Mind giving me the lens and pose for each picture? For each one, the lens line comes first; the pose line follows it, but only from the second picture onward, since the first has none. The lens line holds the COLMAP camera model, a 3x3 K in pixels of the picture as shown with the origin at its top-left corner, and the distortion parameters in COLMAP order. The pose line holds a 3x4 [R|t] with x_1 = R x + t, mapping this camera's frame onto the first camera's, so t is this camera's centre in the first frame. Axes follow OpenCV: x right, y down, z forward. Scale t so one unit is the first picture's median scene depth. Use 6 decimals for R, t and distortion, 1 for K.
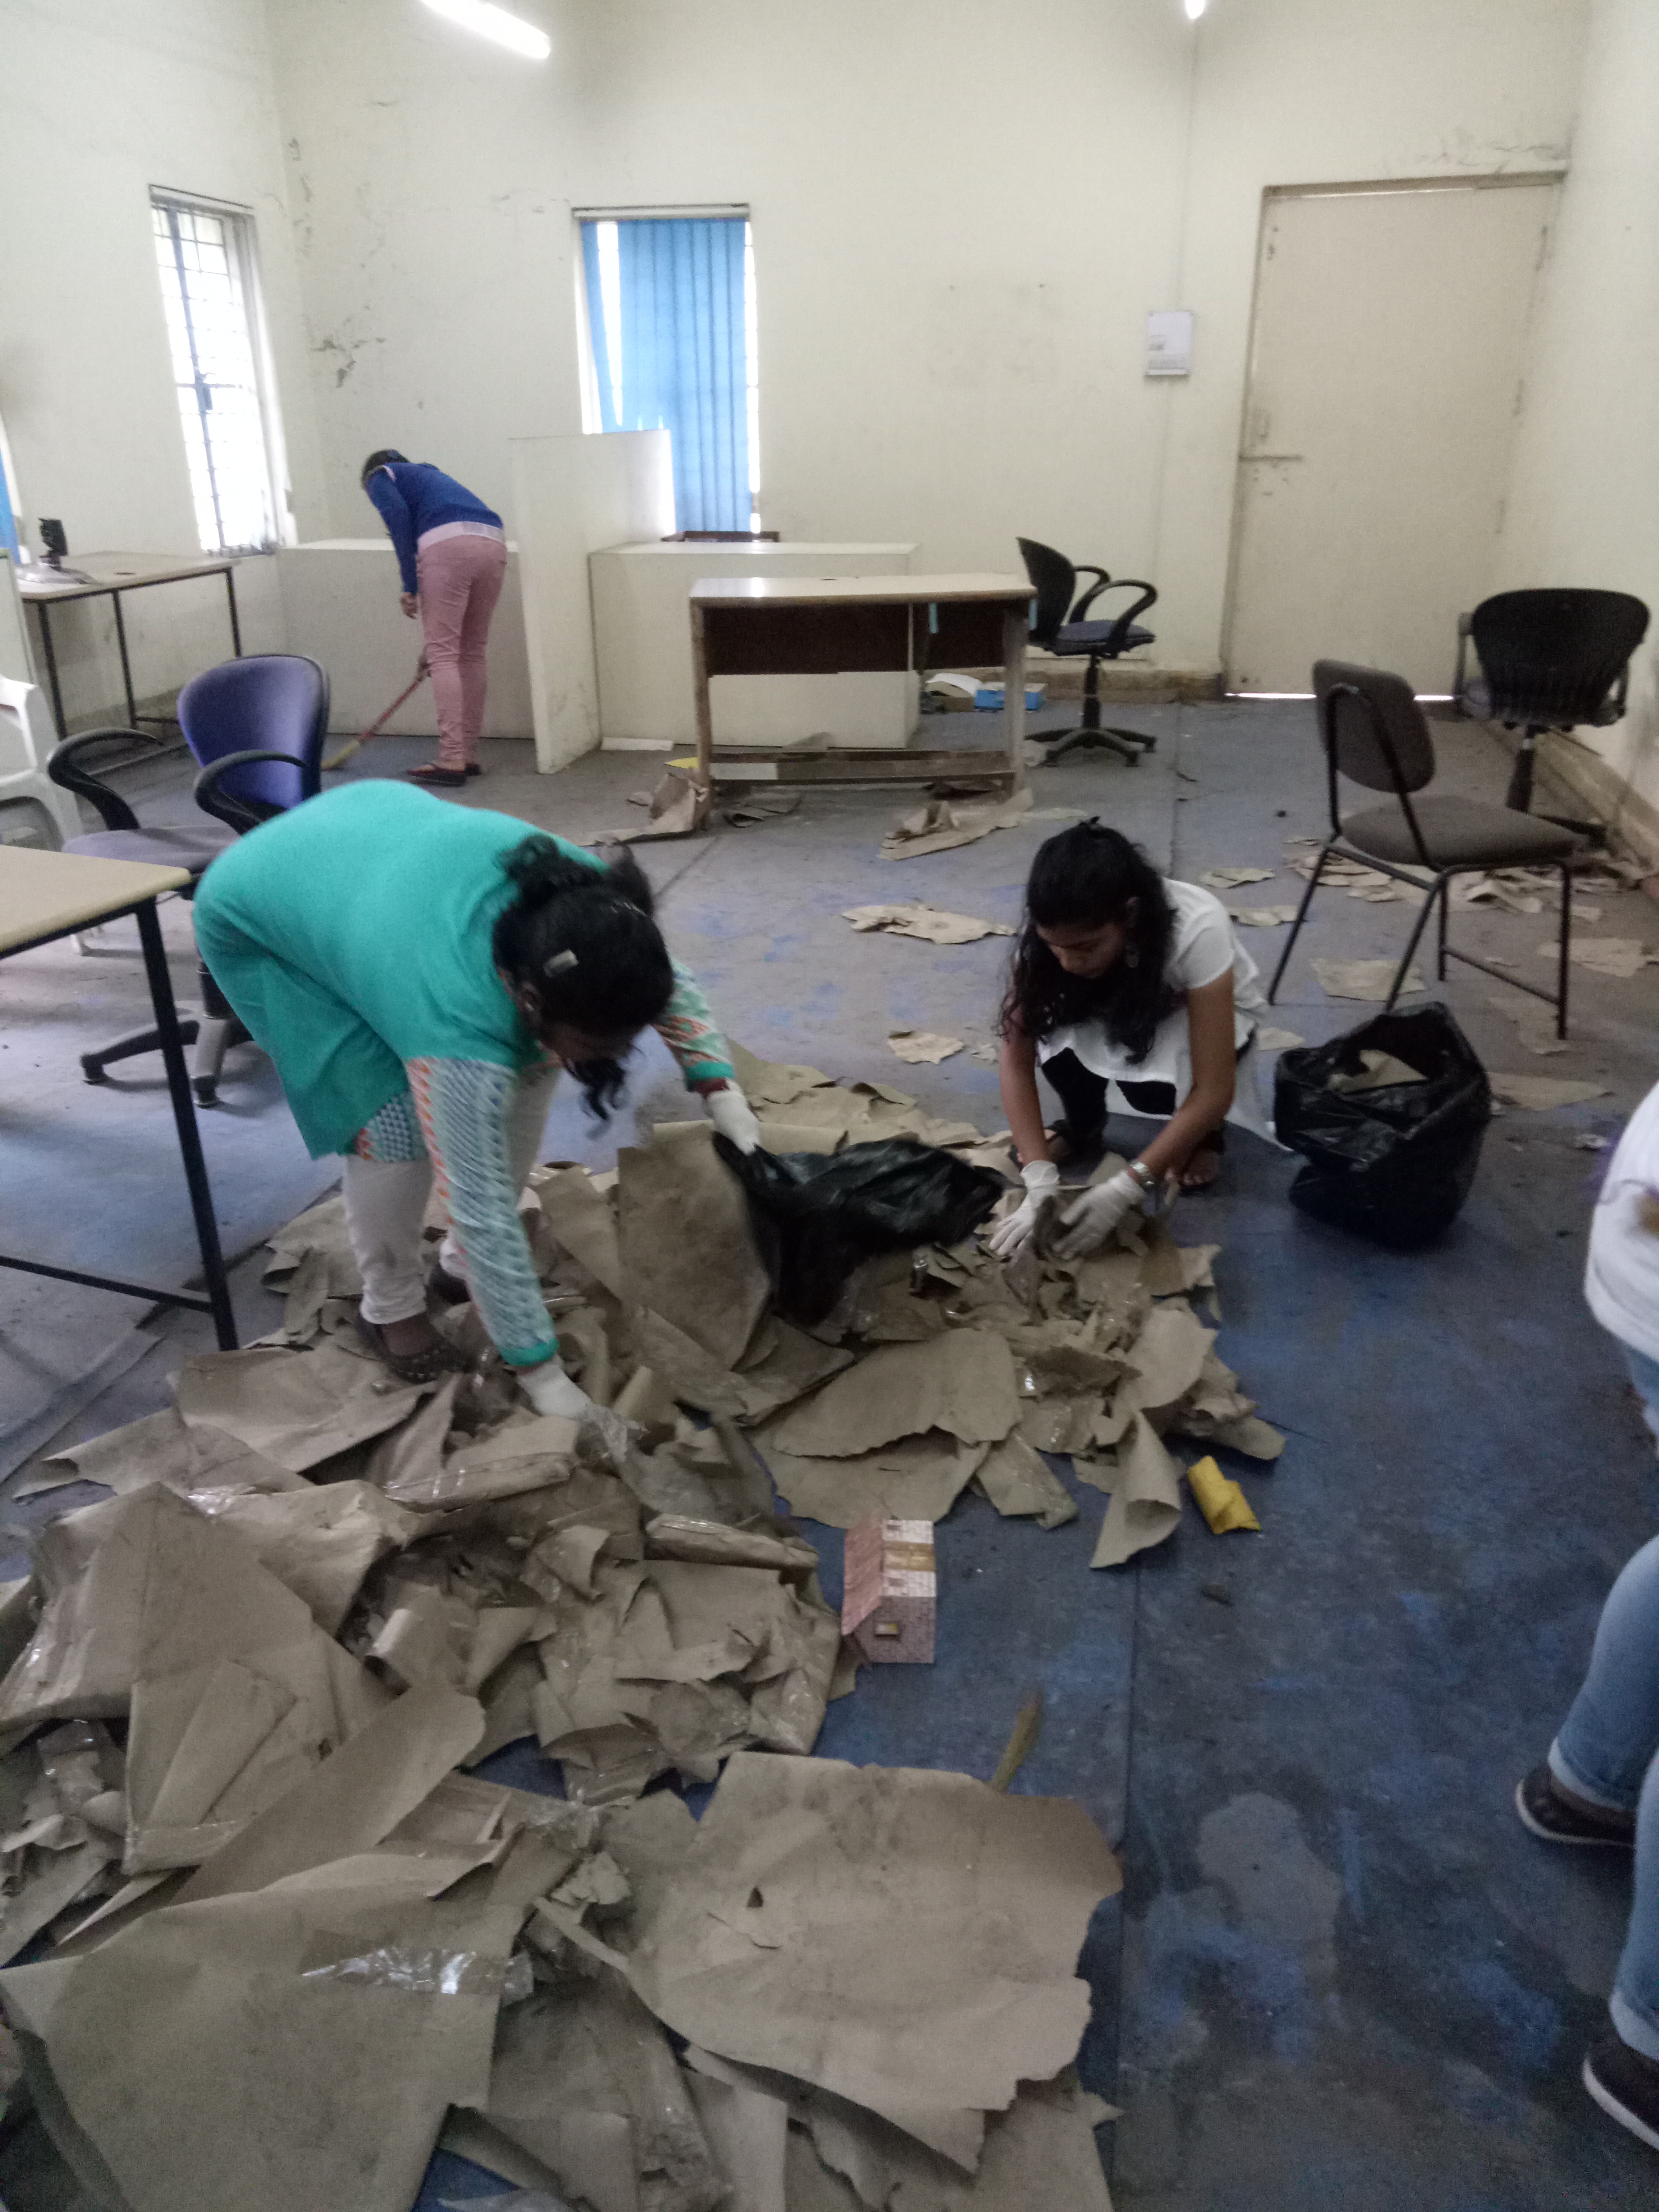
lens RADIAL K [[1590.4, 0, 819.6], [0, 1590.4, 1104.3], [0, 0, 1]] dist [0.014078, 0.003781]
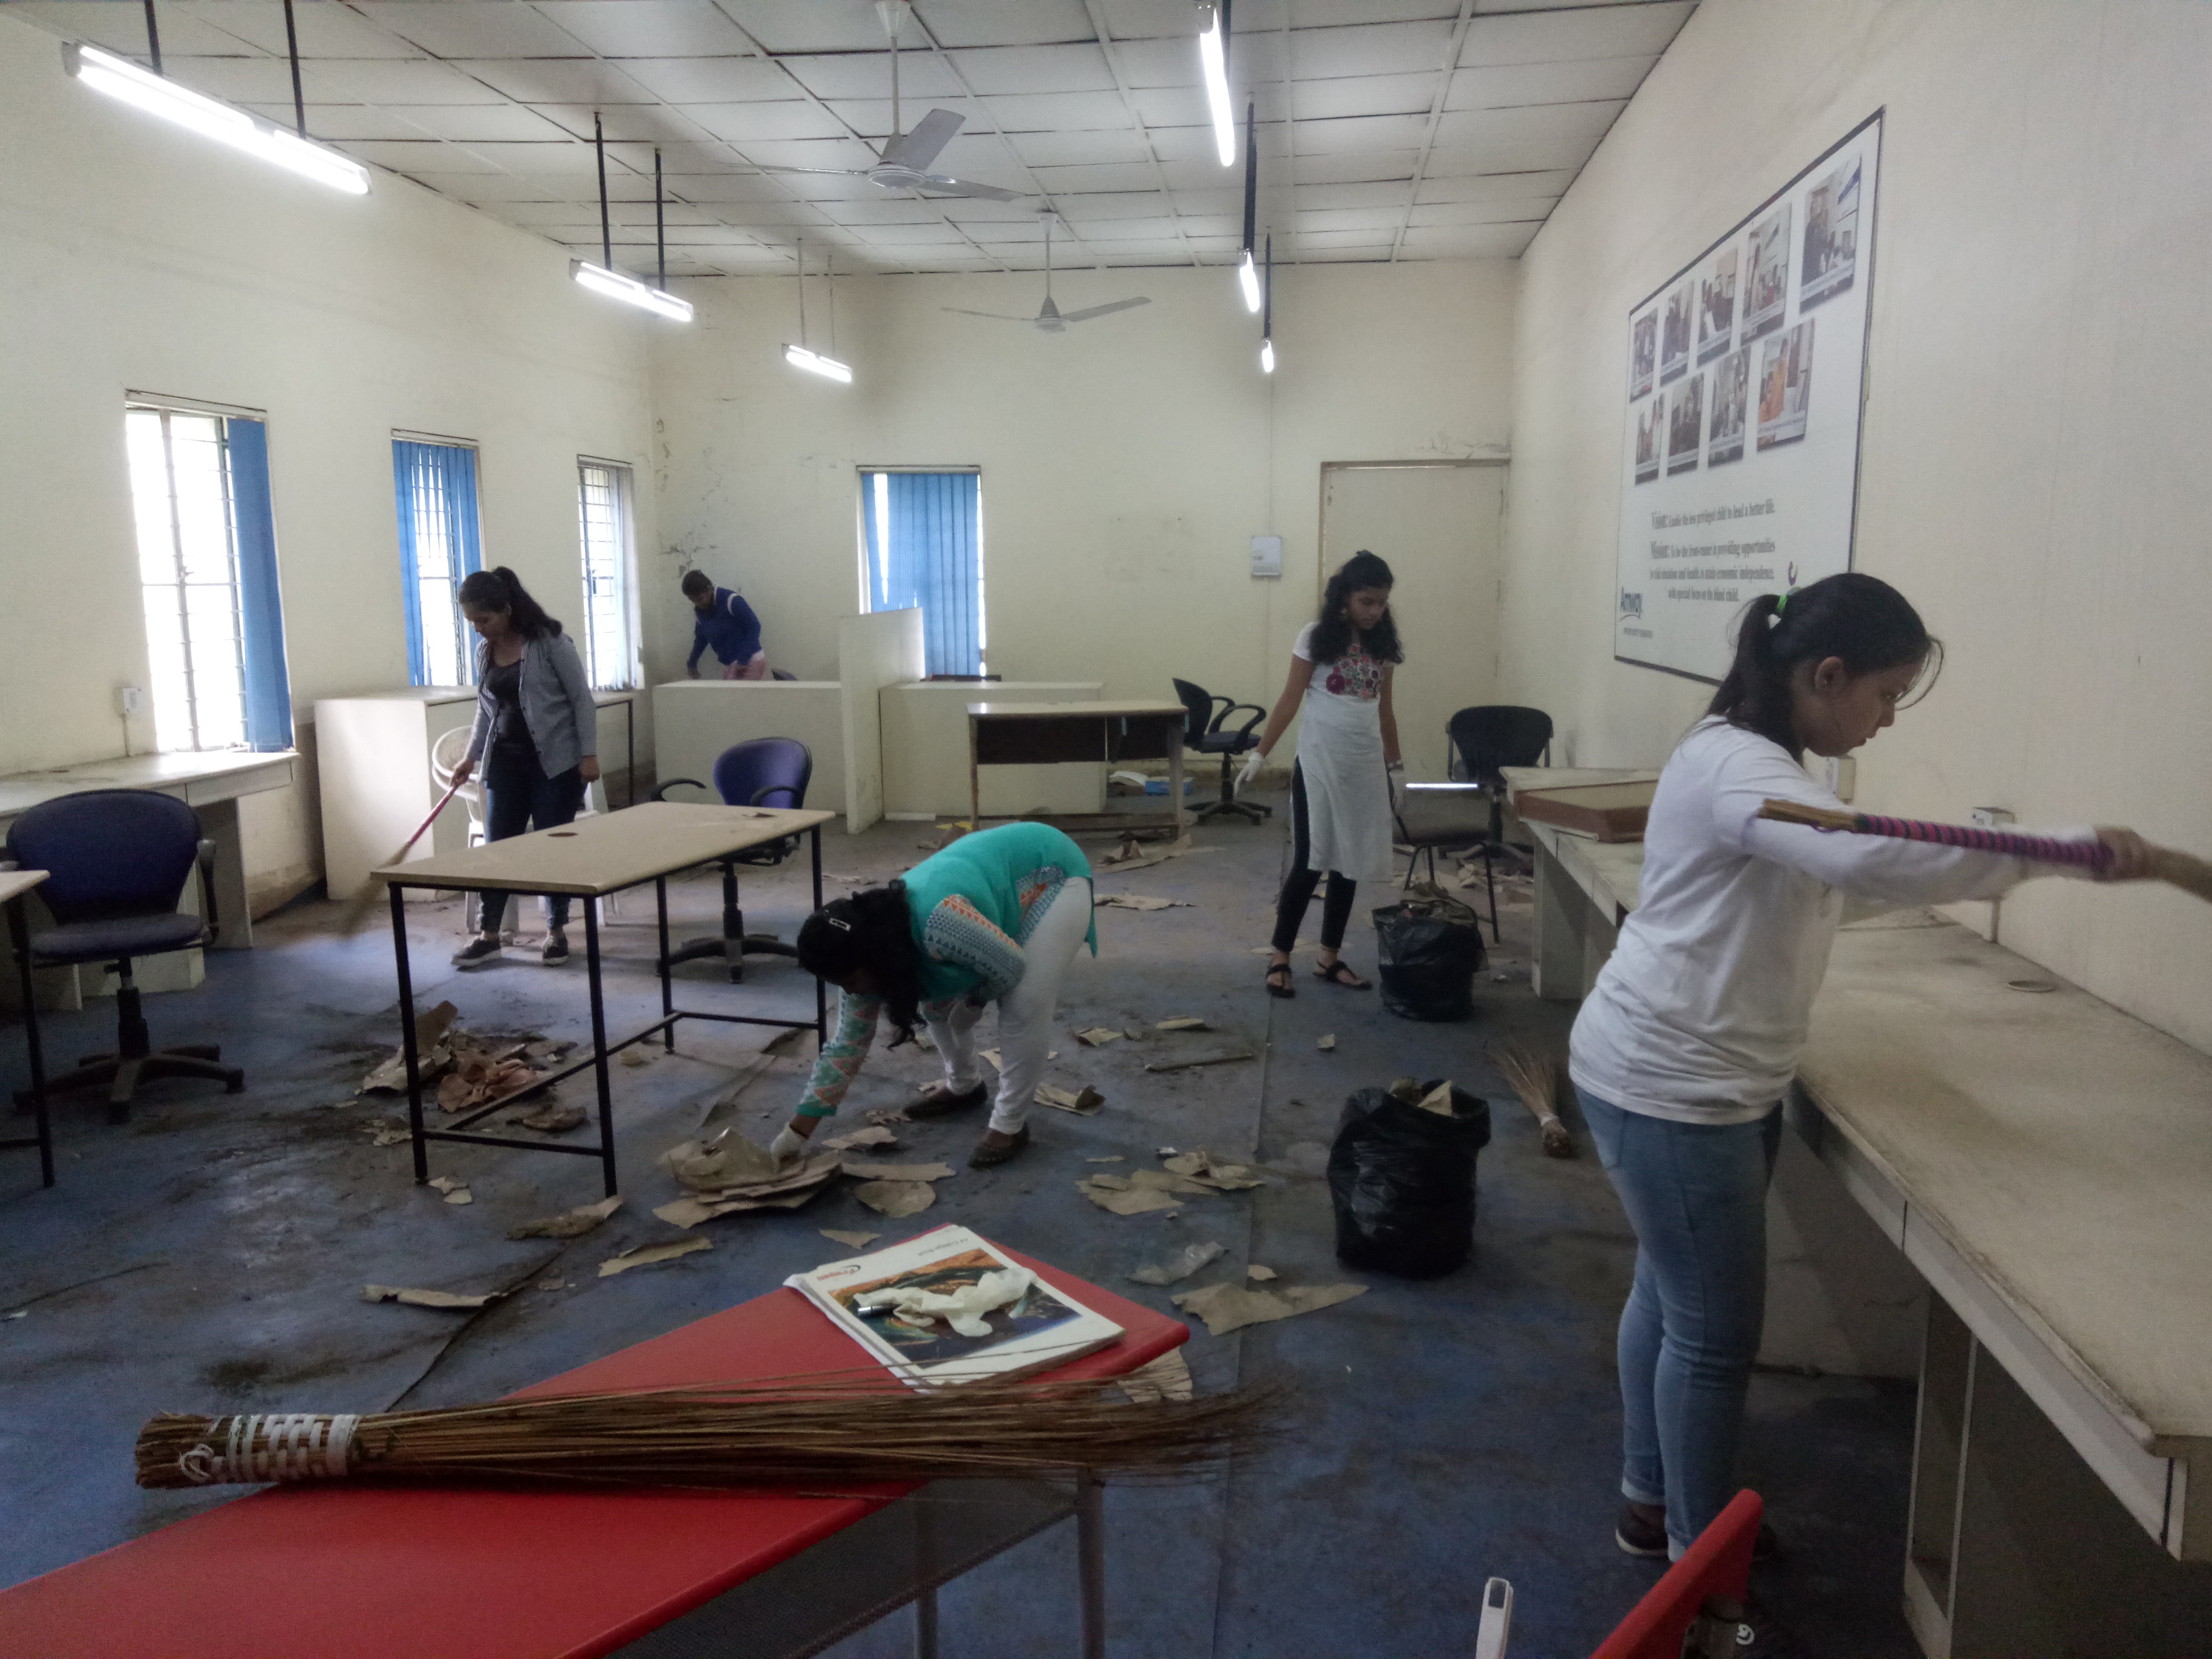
lens RADIAL K [[1590.4, 0, 1109.8], [0, 1590.4, 830.2], [0, 0, 1]] dist [0.014078, 0.003781]
pose [[0.996001, -0.009069, 0.088878, -0.060165], [0.030677, 0.969063, -0.244898, 0.129024], [-0.083908, 0.246645, 0.965467, -0.353597]]
